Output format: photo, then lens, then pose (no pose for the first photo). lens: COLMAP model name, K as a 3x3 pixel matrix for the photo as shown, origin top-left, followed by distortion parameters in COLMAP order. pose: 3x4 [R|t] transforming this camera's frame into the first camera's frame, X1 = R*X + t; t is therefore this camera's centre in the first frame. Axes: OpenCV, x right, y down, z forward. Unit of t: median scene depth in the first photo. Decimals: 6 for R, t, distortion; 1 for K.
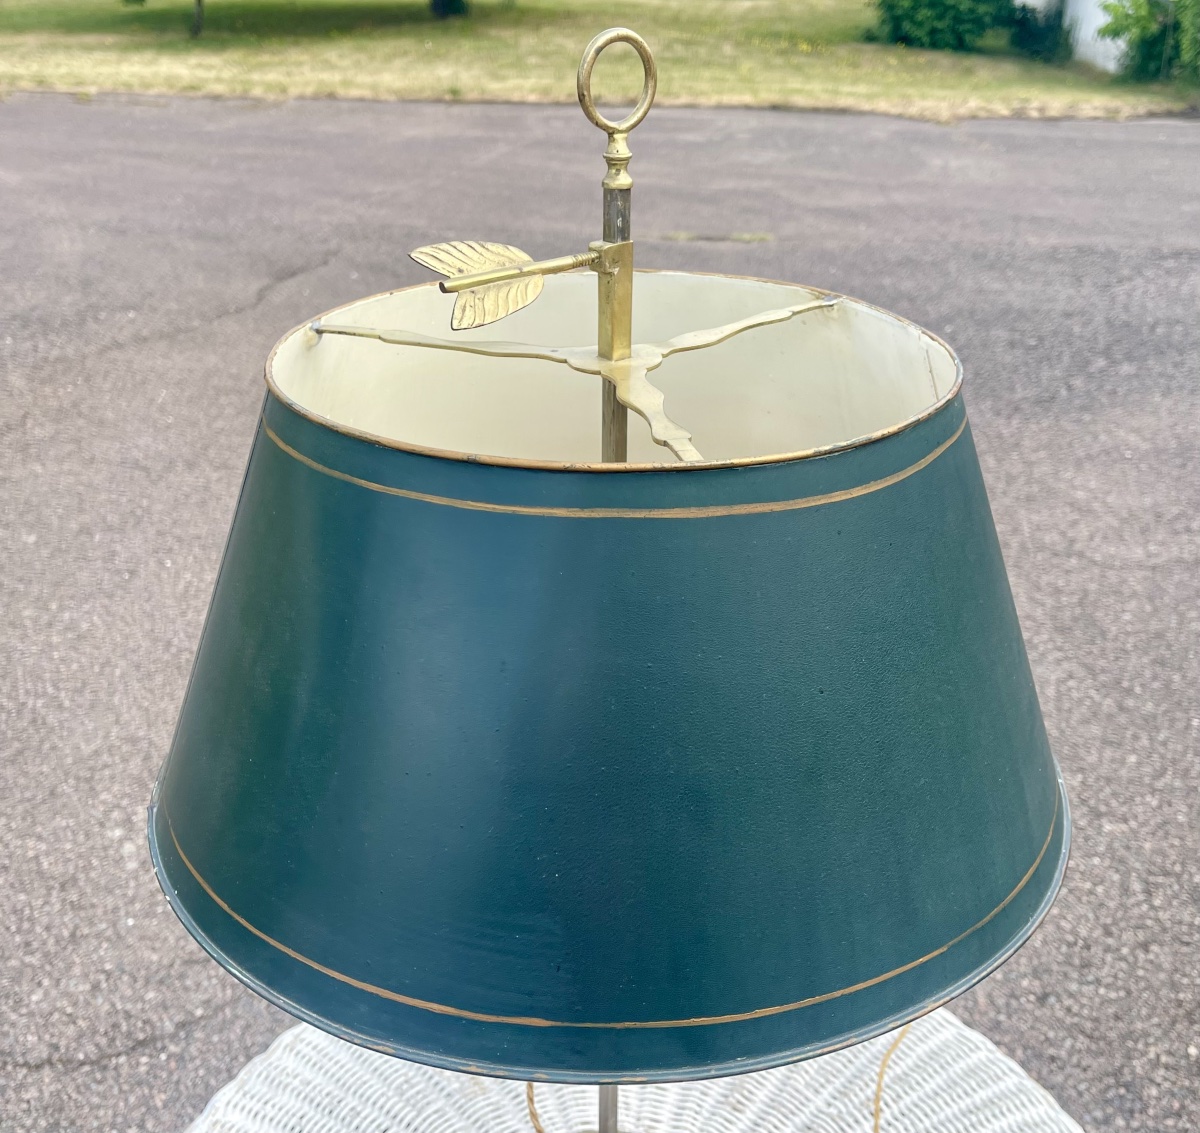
lens RADIAL K [[1287.9, 0, 600.0], [0, 1287.9, 566.5], [0, 0, 1]] dist [0.011962, 0.038412]
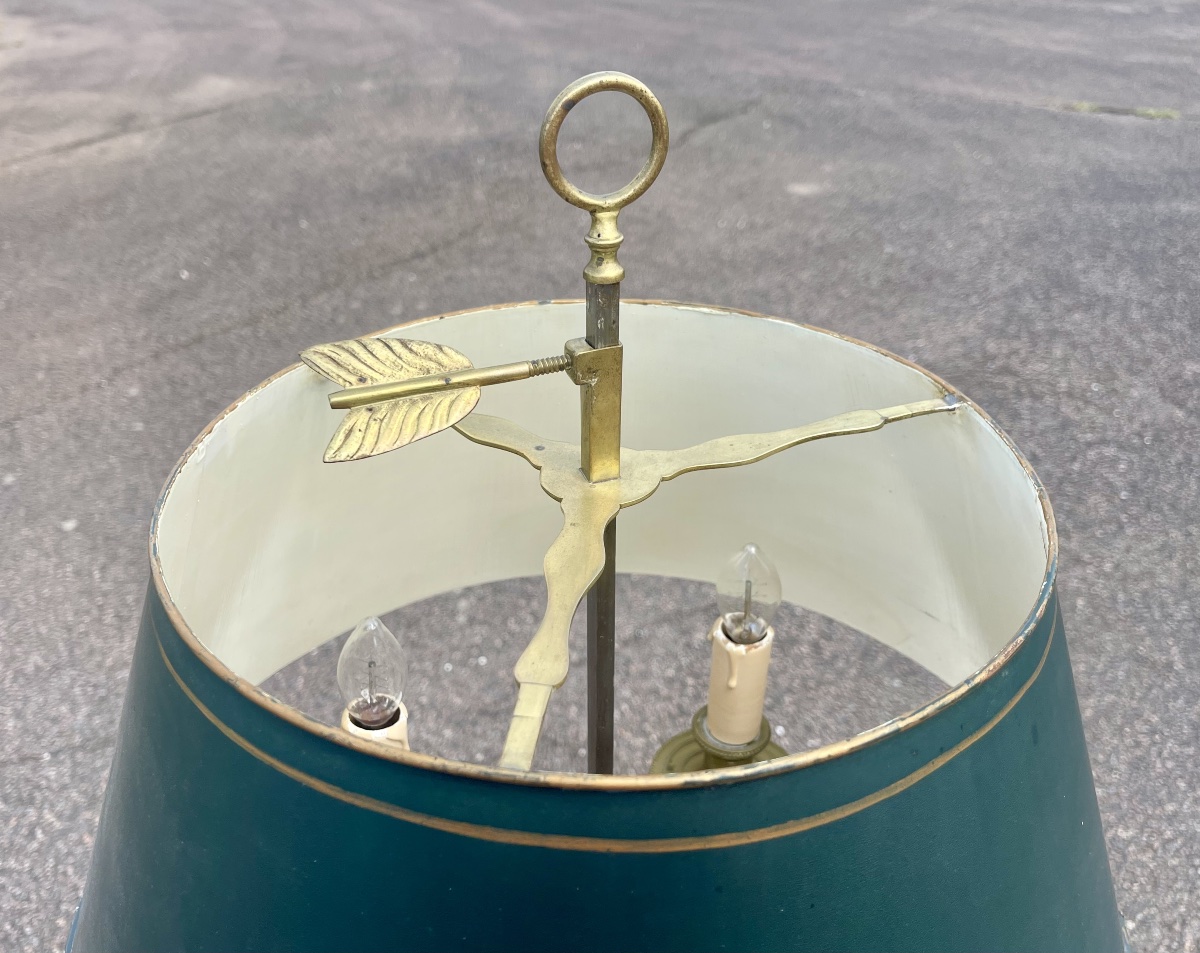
lens RADIAL K [[1059.5, 0, 600.0], [0, 1059.5, 476.5], [0, 0, 1]] dist [0.046950, -0.006078]
pose [[0.936364, 0.180489, -0.301074, 0.180681], [-0.147992, 0.980715, 0.127655, -0.212196], [0.318309, -0.074975, 0.945018, 0.328661]]
